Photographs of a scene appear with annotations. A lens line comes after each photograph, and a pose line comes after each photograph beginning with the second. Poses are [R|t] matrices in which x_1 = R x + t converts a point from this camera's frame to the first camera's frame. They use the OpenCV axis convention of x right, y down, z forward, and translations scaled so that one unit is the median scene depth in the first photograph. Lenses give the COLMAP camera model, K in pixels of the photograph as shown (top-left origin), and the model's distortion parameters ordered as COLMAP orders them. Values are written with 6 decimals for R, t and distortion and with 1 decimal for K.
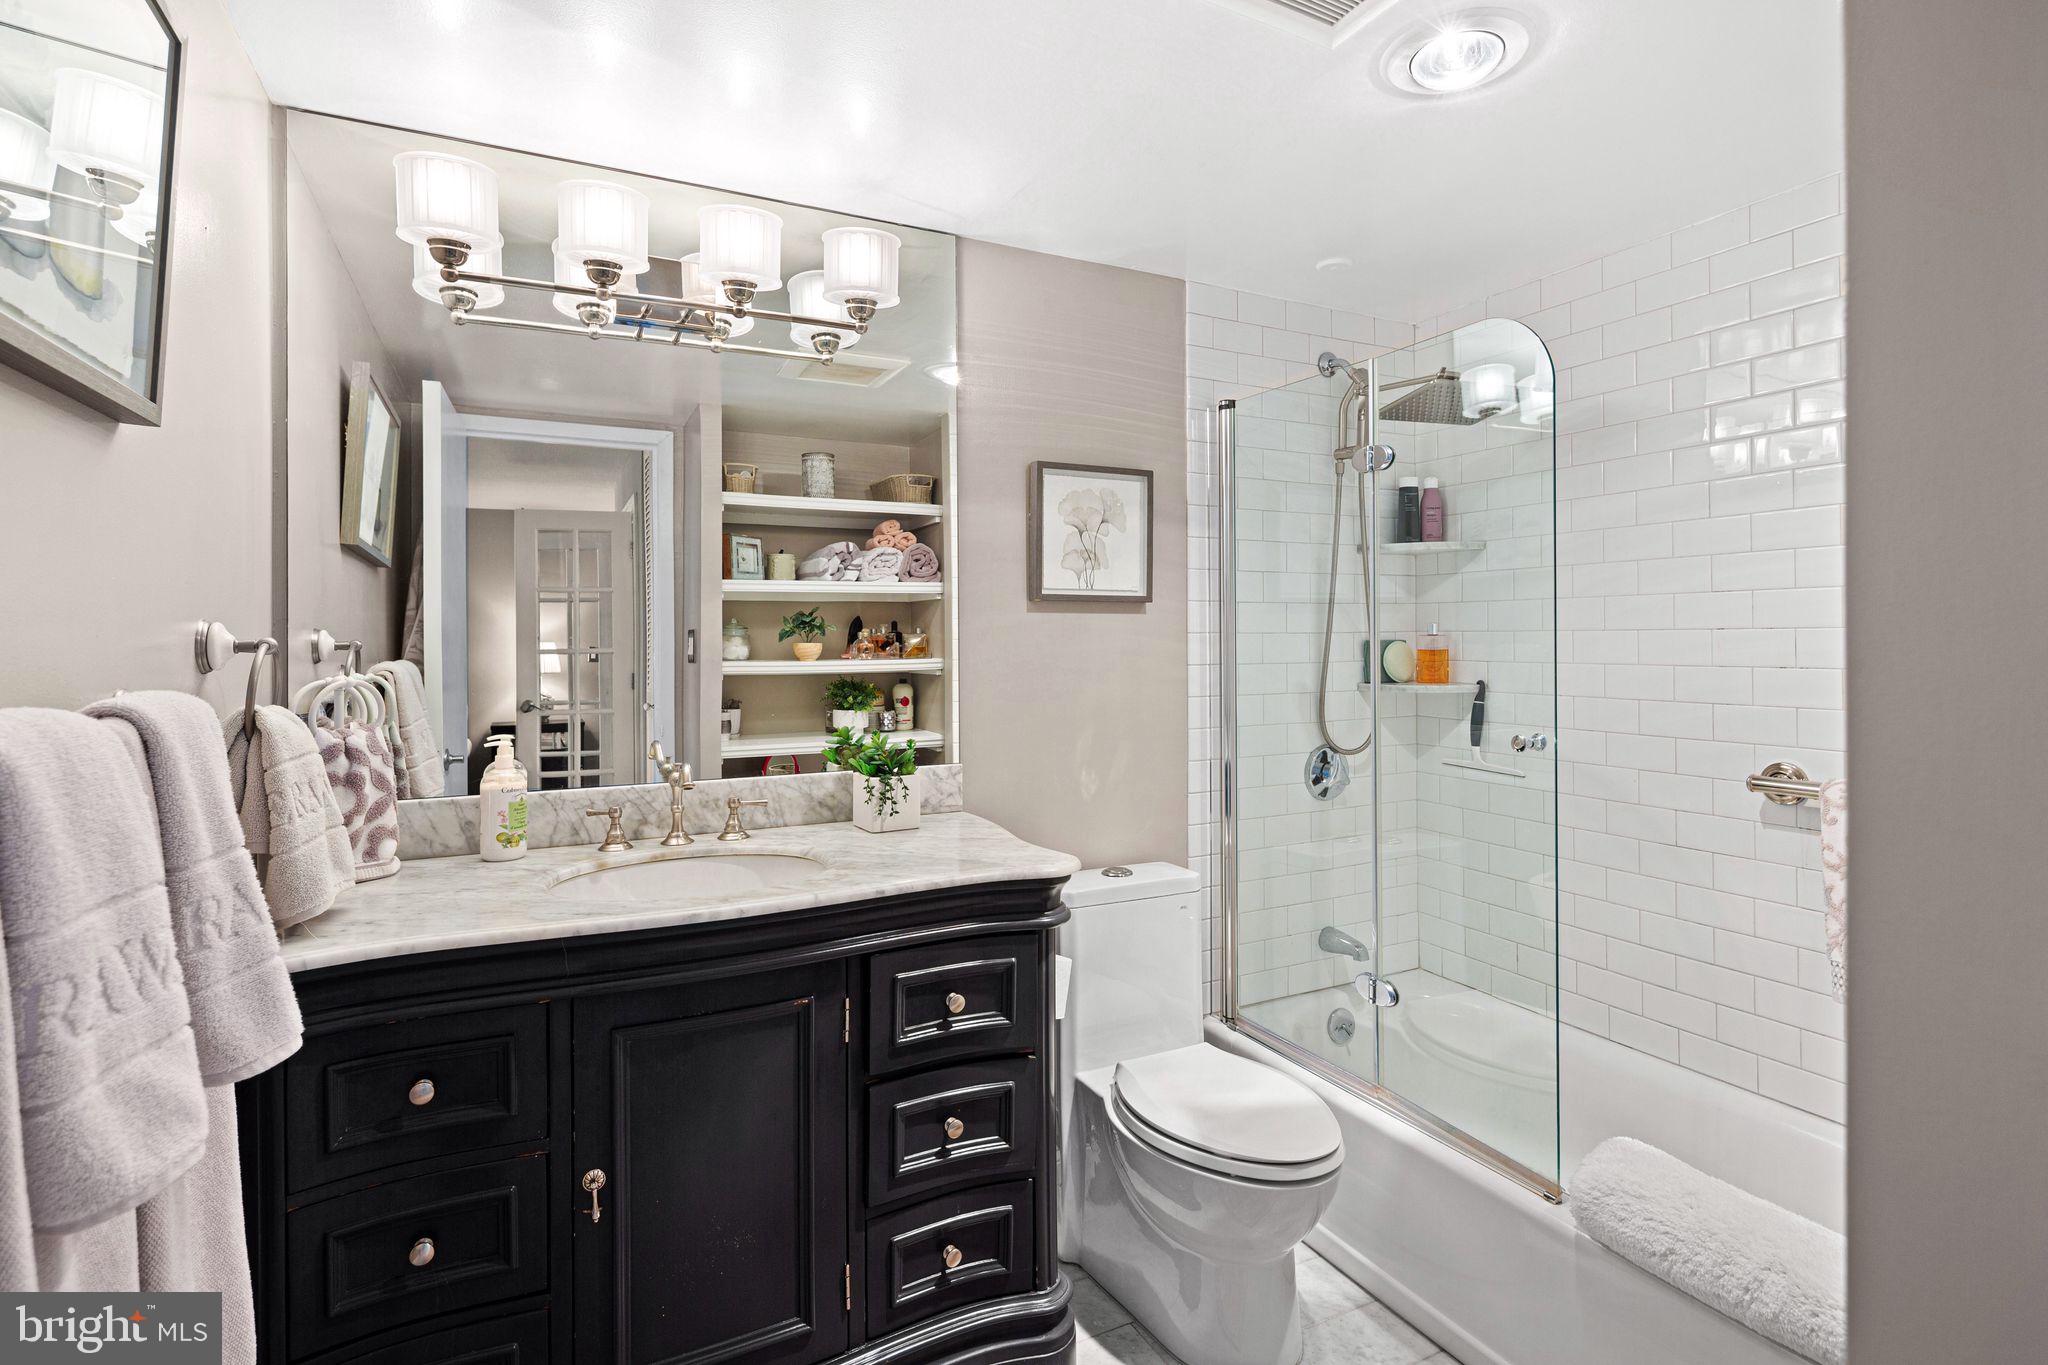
lens RADIAL K [[1000.3, 0, 1027.5], [0, 1000.3, 668.2], [0, 0, 1]] dist [0.011672, -0.005572]
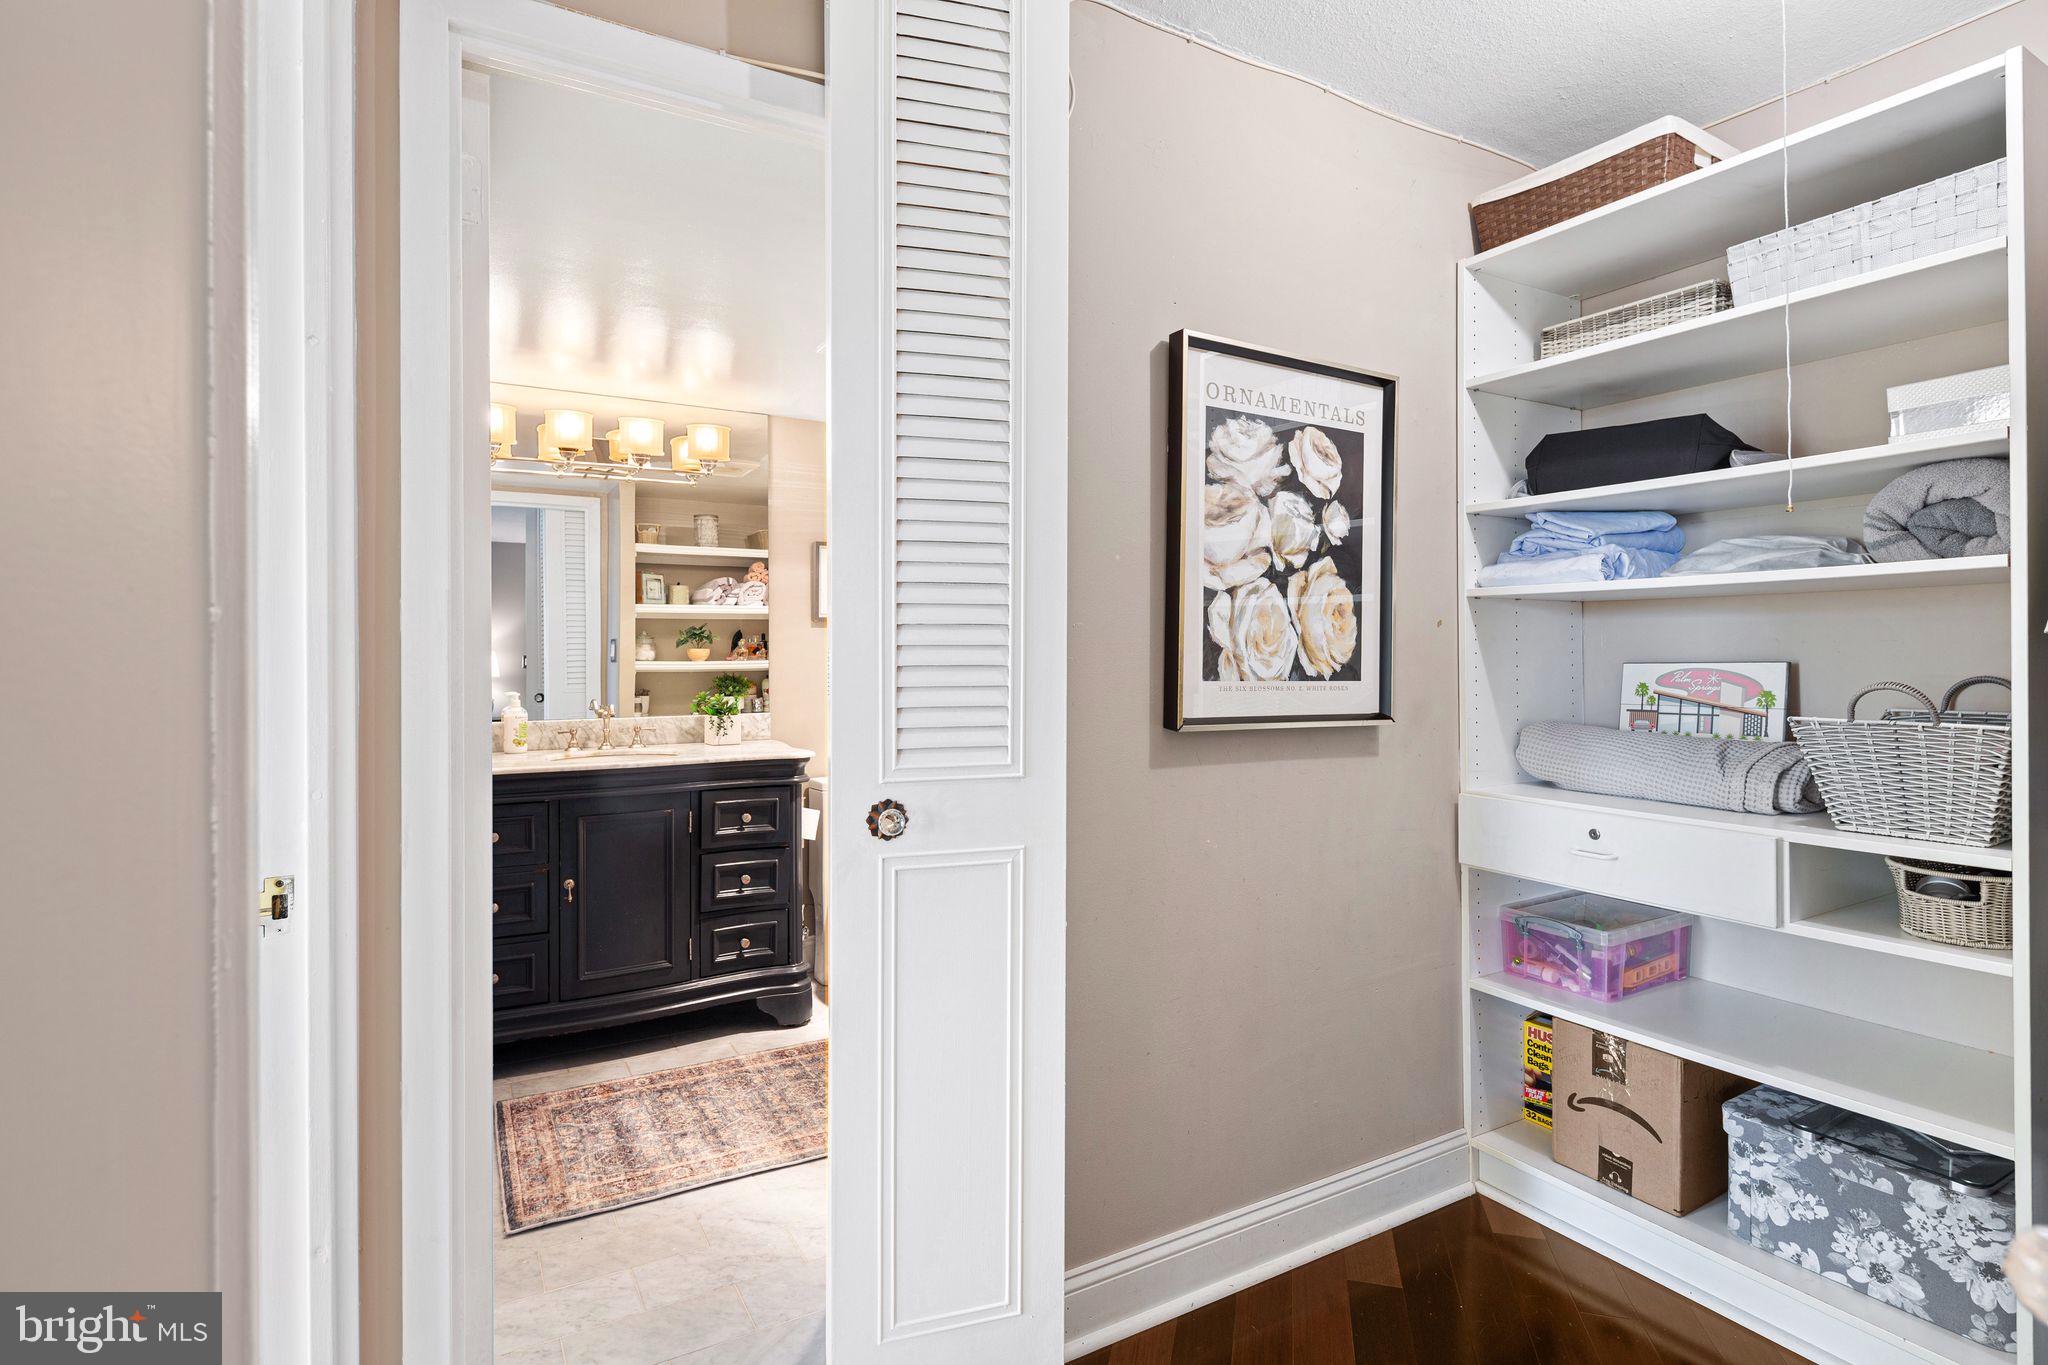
lens RADIAL K [[1036.3, 0, 1052.3], [0, 1036.3, 673.8], [0, 0, 1]] dist [0.039225, -0.000482]
pose [[0.996996, -0.001064, 0.077448, 0.236089], [0.001709, 0.999964, -0.008257, 0.033039], [-0.077436, 0.008365, 0.996962, -0.721733]]
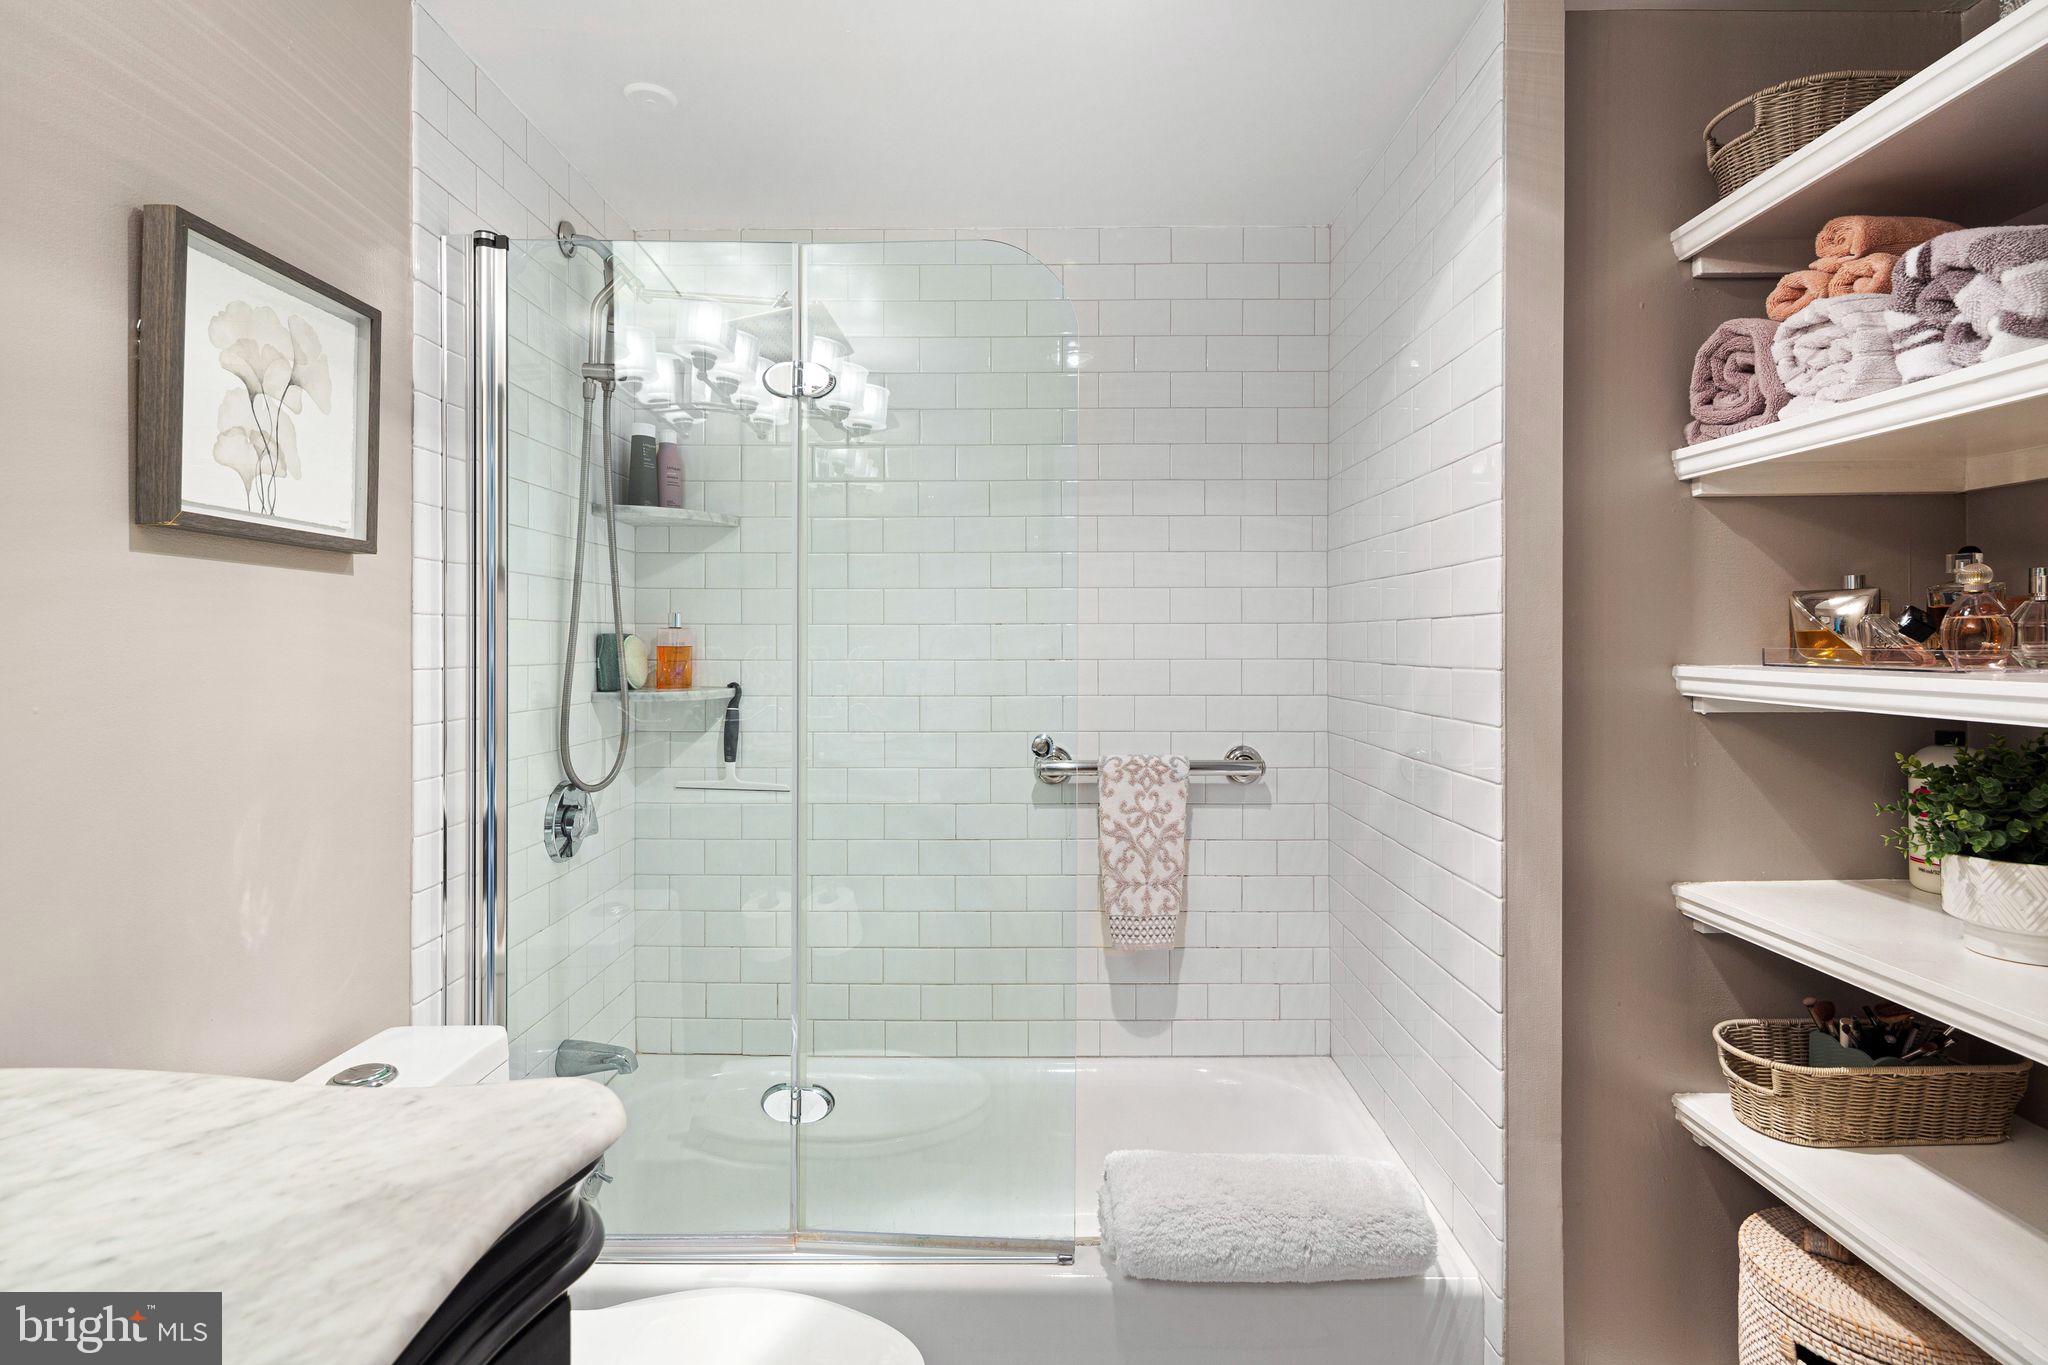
lens RADIAL K [[1001.0, 0, 1029.2], [0, 1001.0, 662.5], [0, 0, 1]] dist [0.013196, -0.009346]
pose [[0.465494, -0.011008, 0.884983, -0.172612], [0.025652, 0.999670, -0.001058, 0.002251], [-0.884679, 0.023194, 0.465623, 0.388995]]
